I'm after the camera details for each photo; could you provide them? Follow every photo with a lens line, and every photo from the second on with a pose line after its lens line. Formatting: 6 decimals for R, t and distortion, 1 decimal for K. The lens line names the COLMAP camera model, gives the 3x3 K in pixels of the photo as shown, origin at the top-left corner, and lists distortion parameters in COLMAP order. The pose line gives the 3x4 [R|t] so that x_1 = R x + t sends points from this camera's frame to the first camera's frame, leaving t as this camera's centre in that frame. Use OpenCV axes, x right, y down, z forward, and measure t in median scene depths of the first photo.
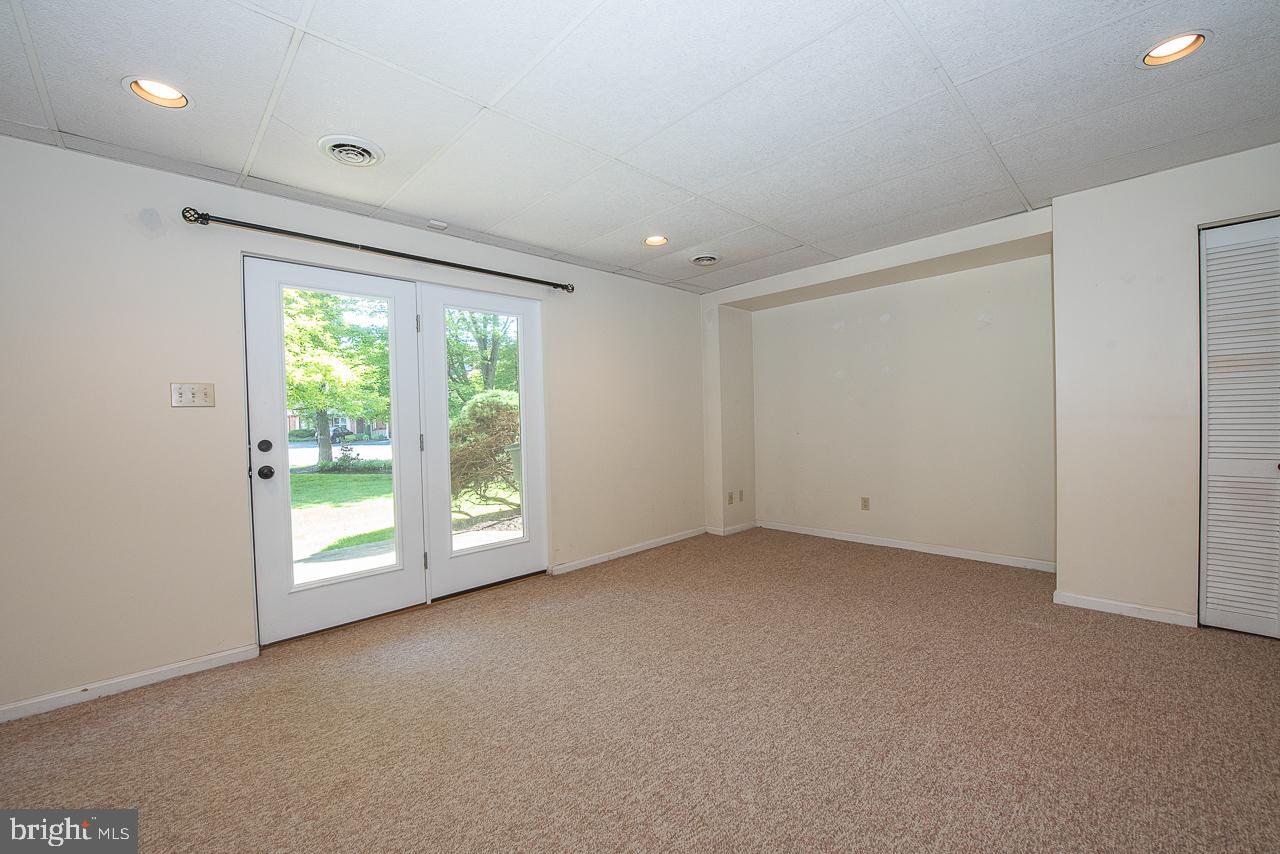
lens RADIAL K [[510.2, 0, 638.3], [0, 510.2, 426.4], [0, 0, 1]] dist [-0.018568, -0.000954]
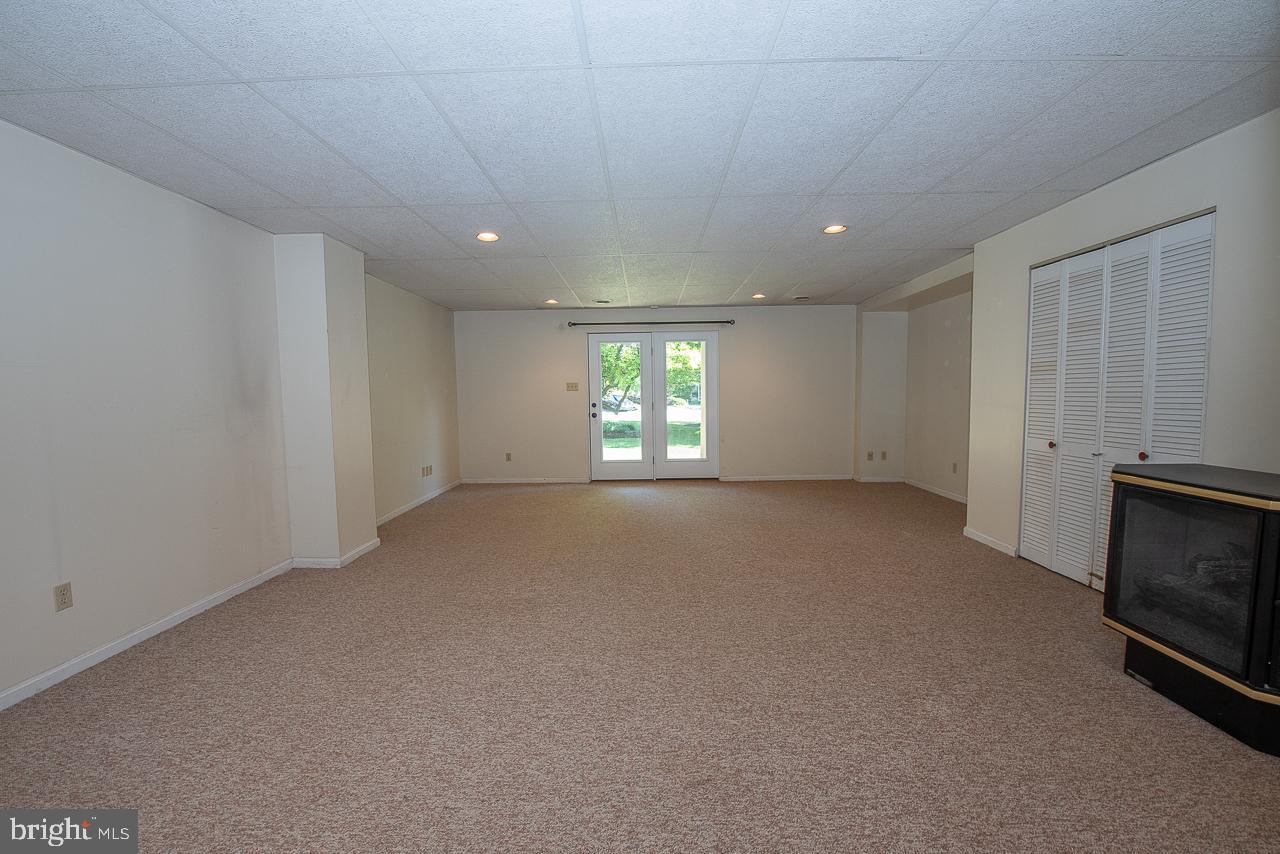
lens RADIAL K [[510.2, 0, 637.1], [0, 510.2, 426.9], [0, 0, 1]] dist [-0.018568, -0.000954]
pose [[0.706499, 0.062859, -0.704917, 0.678134], [-0.016140, 0.997220, 0.072748, -0.024097], [0.707530, -0.040019, 0.705549, -0.376049]]
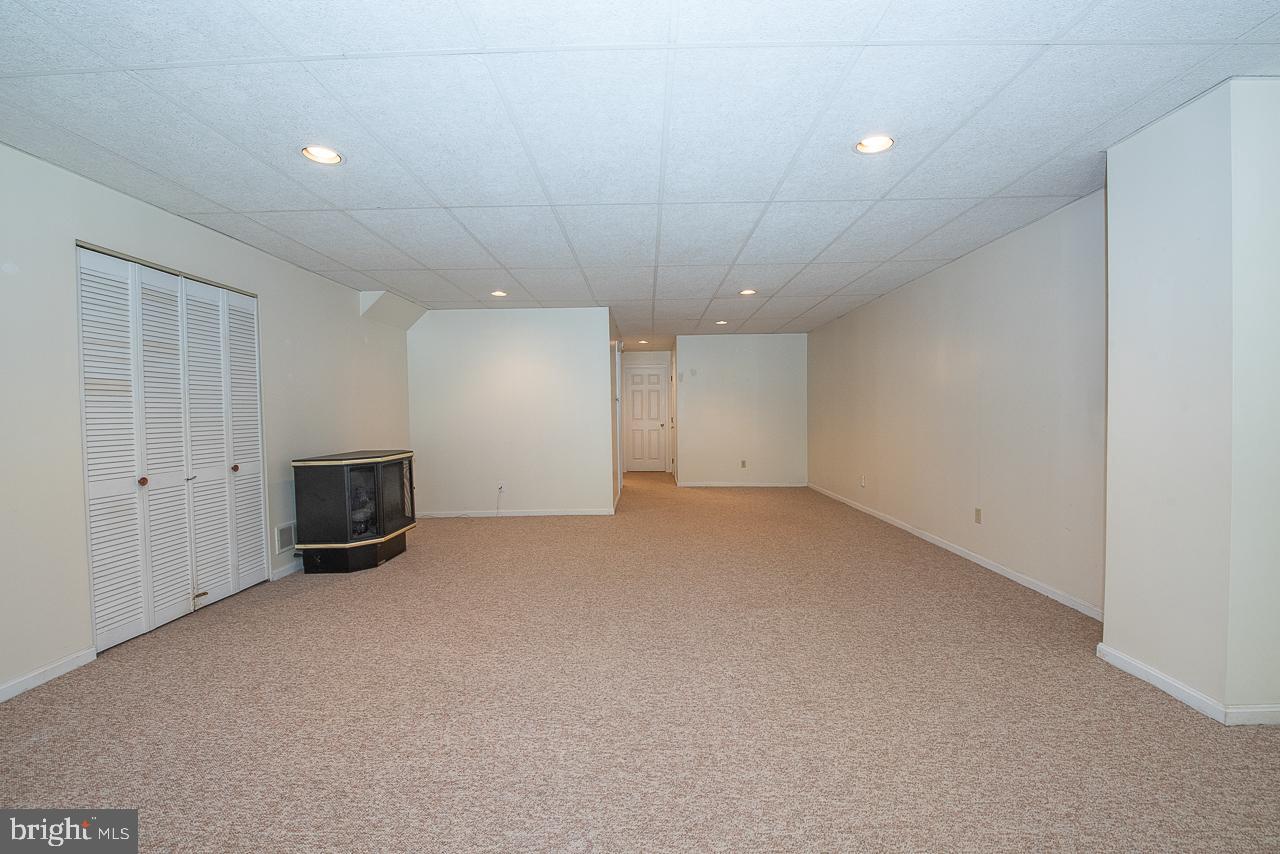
lens RADIAL K [[510.2, 0, 642.2], [0, 510.2, 427.7], [0, 0, 1]] dist [-0.018568, -0.000954]
pose [[-0.711246, 0.015308, 0.702776, -0.153769], [0.044787, 0.998718, 0.023572, -0.008528], [-0.701515, 0.048240, -0.711021, 0.457728]]
